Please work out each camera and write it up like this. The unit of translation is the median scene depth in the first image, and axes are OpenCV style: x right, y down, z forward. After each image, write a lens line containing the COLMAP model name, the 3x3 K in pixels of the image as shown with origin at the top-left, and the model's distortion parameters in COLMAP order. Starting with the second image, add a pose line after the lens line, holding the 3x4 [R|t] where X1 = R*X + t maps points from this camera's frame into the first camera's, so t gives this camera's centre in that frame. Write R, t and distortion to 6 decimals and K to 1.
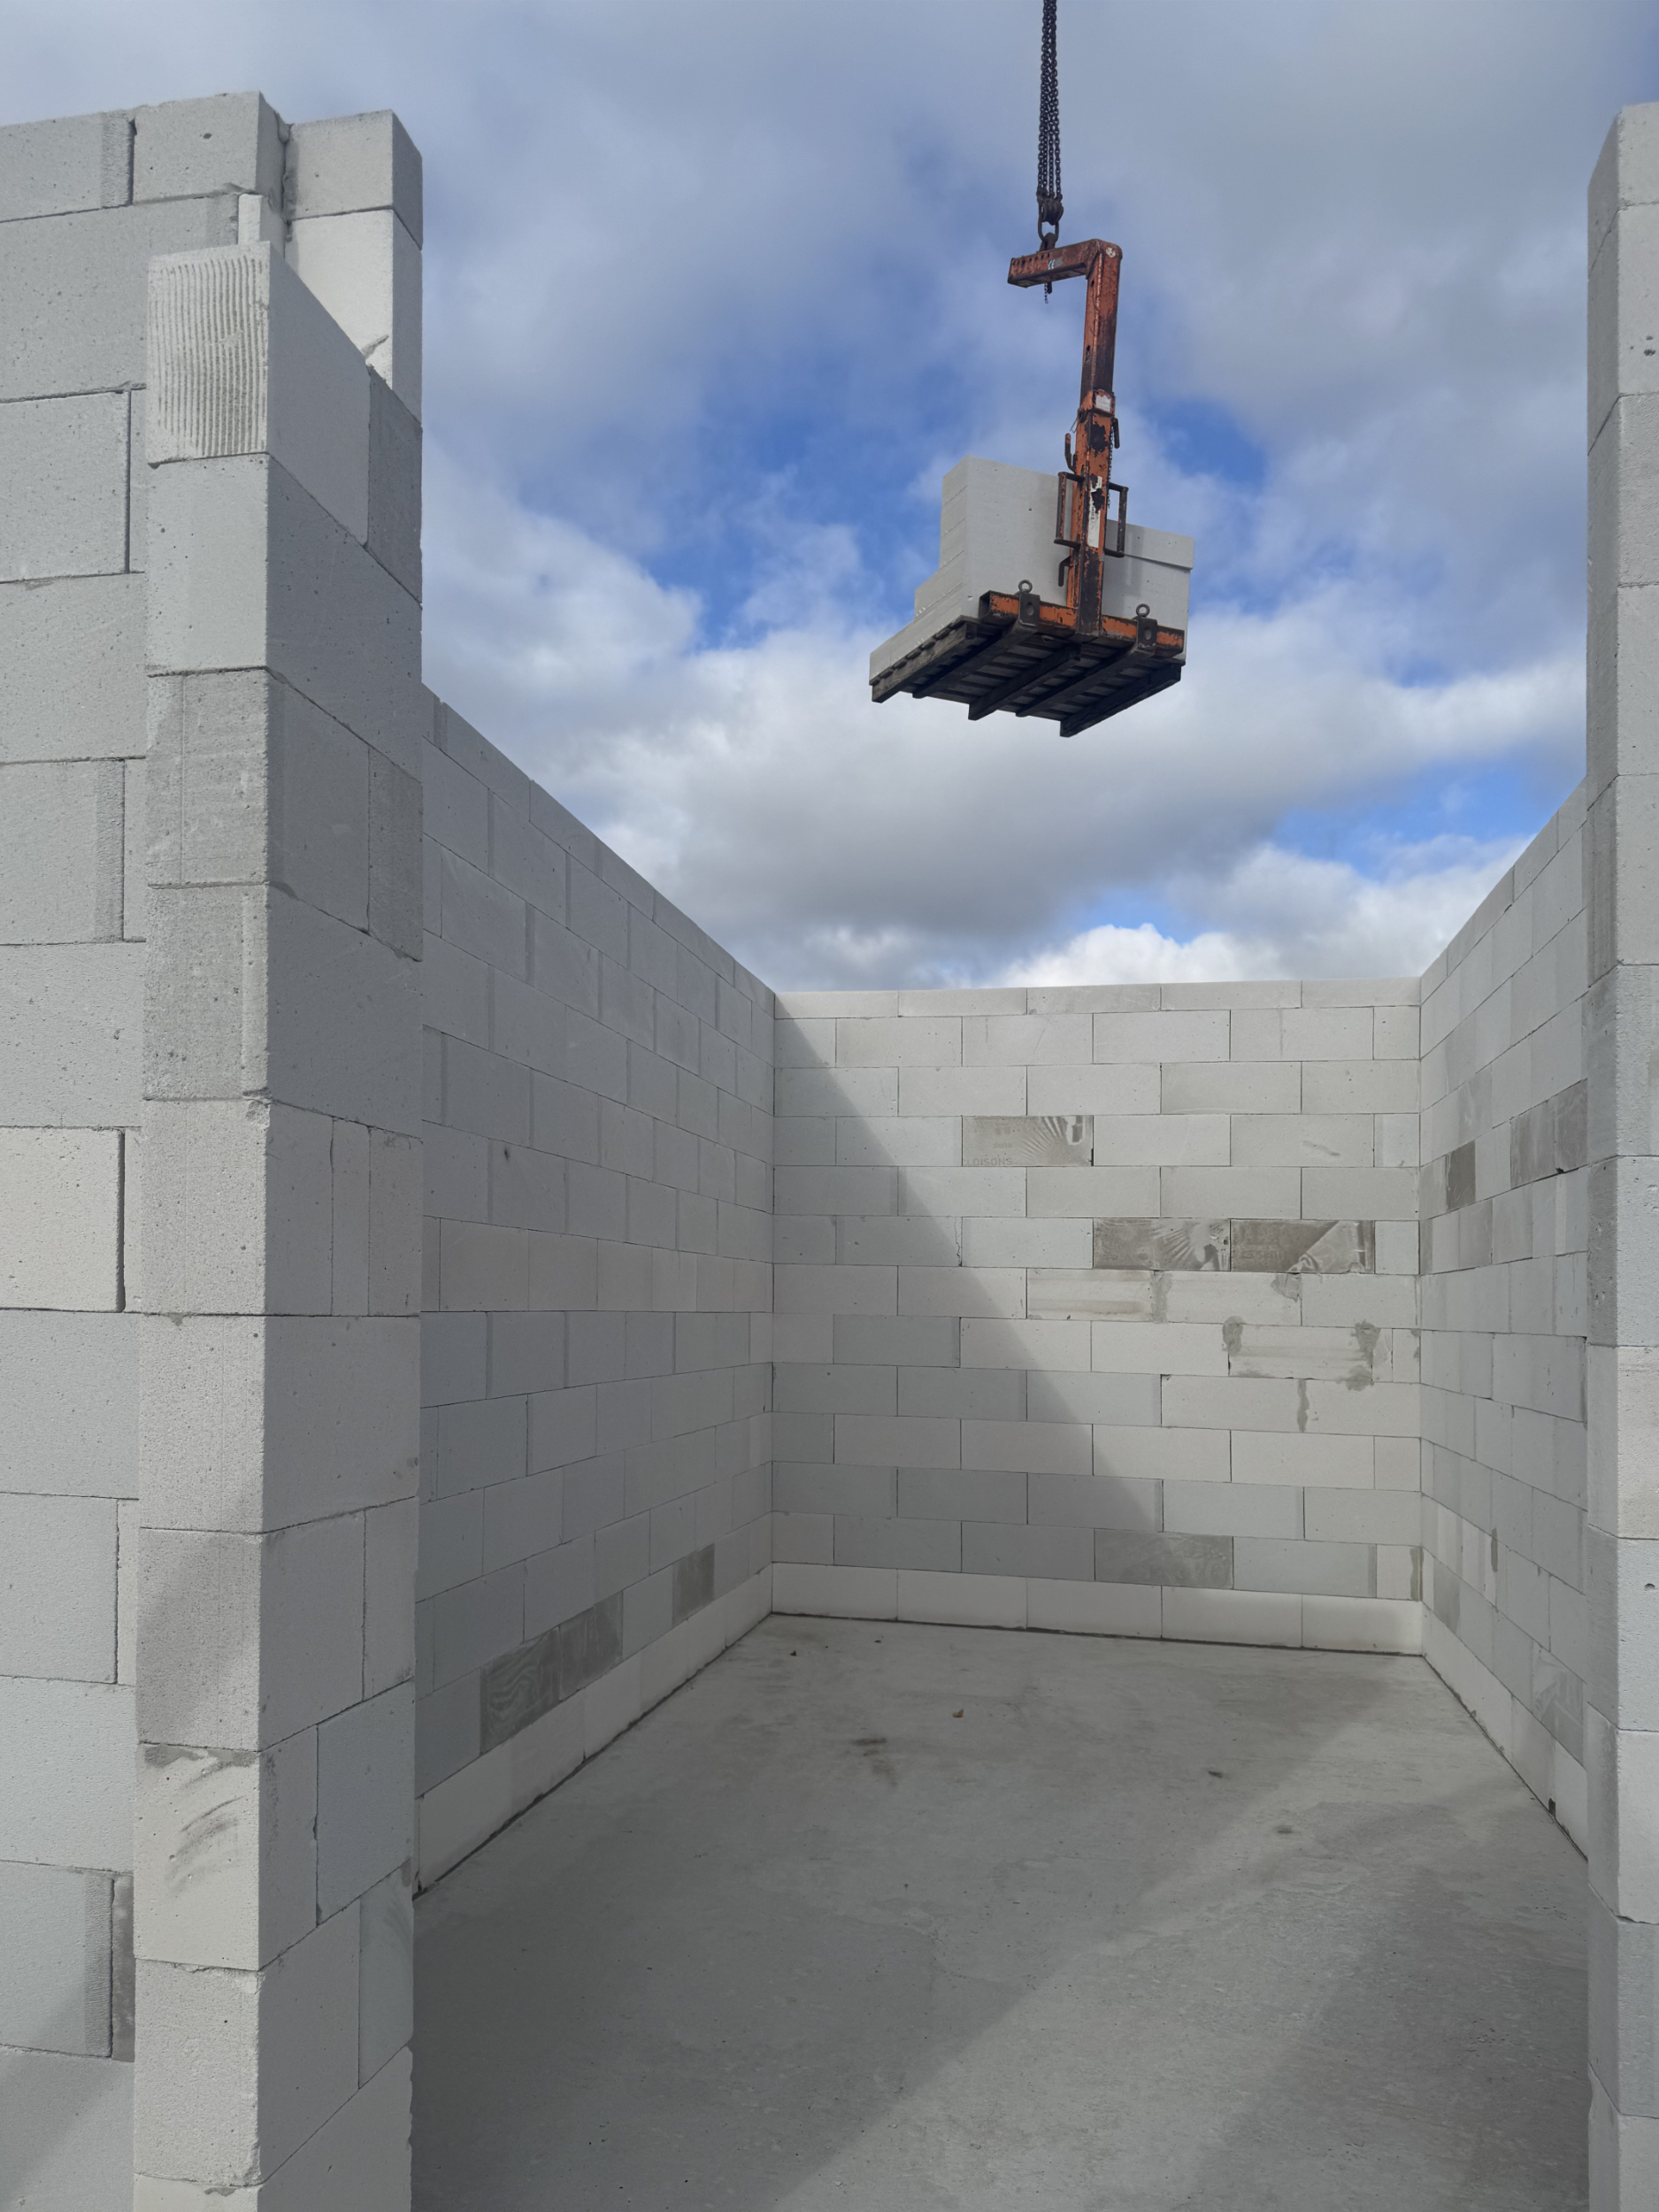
lens RADIAL K [[1542.0, 0, 831.9], [0, 1542.0, 1102.0], [0, 0, 1]] dist [0.010532, 0.000433]
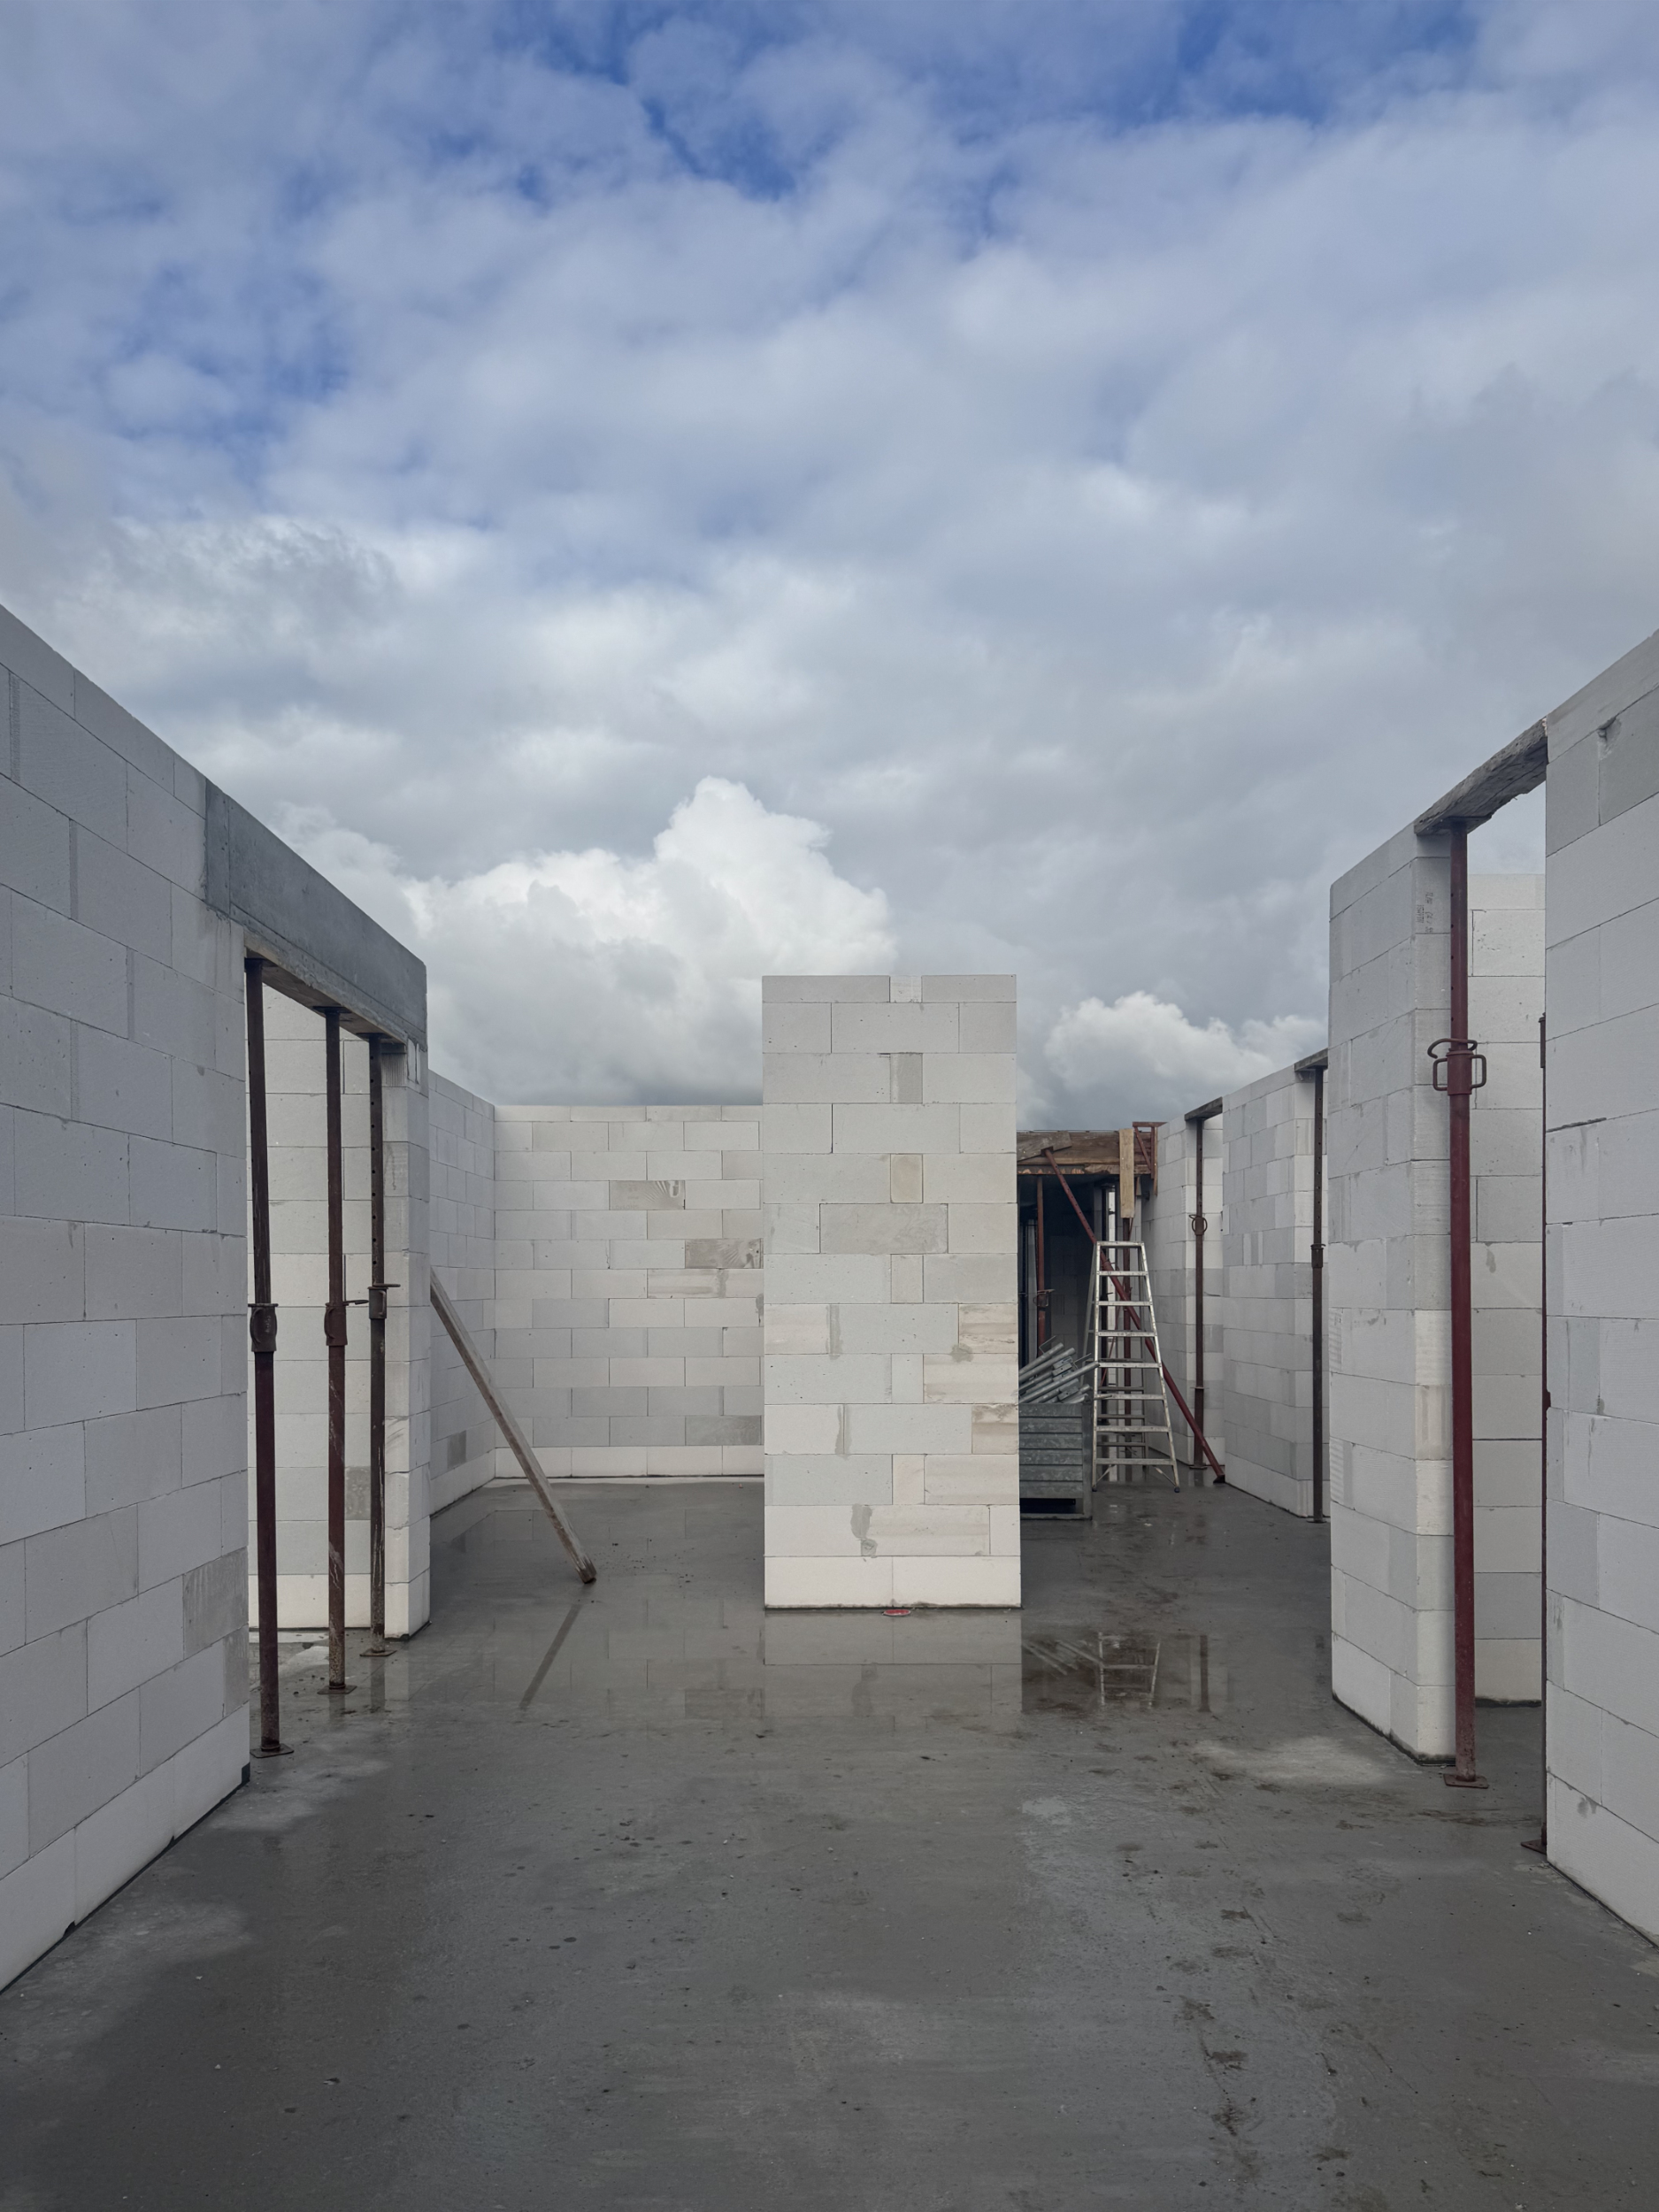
lens RADIAL K [[1542.0, 0, 836.0], [0, 1542.0, 1108.1], [0, 0, 1]] dist [0.010532, 0.000433]
pose [[0.974152, -0.000676, 0.225891, -0.057299], [-0.001495, 0.999954, 0.009440, -0.089858], [-0.225887, -0.009534, 0.974107, -0.733760]]
